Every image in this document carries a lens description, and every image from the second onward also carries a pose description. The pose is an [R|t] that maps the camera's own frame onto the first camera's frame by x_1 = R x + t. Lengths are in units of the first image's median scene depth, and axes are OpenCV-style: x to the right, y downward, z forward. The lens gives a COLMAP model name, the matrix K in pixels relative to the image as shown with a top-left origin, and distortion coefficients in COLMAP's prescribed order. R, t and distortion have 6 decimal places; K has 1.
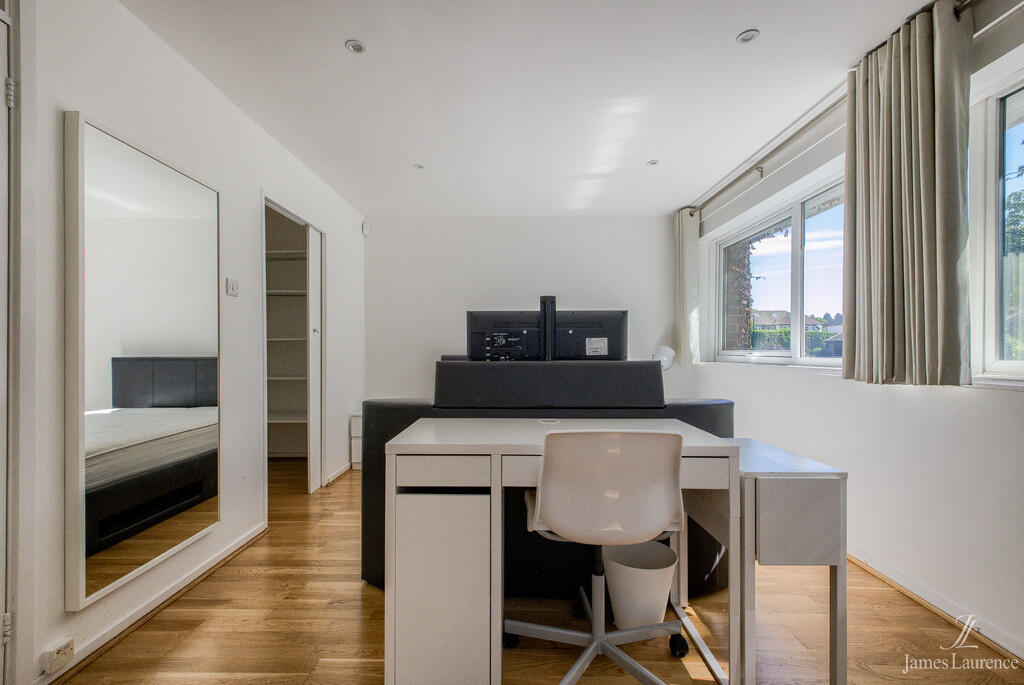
lens RADIAL K [[450.8, 0, 496.1], [0, 450.8, 345.2], [0, 0, 1]] dist [-0.000819, -0.000184]
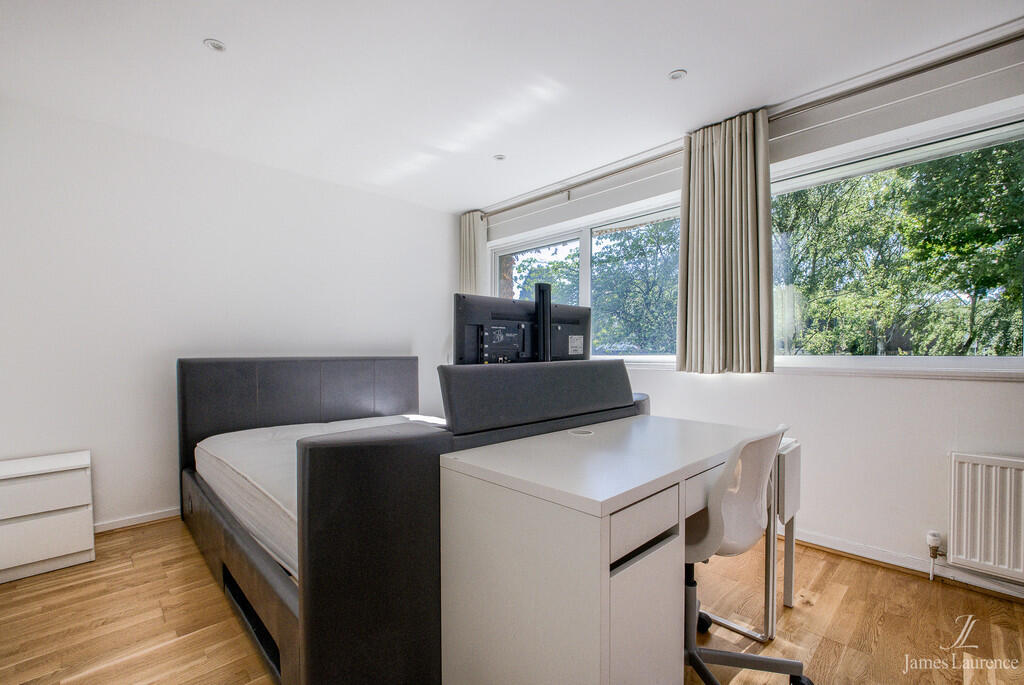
lens RADIAL K [[446.5, 0, 512.4], [0, 446.5, 355.3], [0, 0, 1]] dist [0.000337, 0.000013]
pose [[0.700517, -0.011202, 0.713548, -0.514291], [-0.006126, 0.999746, 0.021708, 0.005107], [-0.713609, -0.019578, 0.700270, 0.452907]]
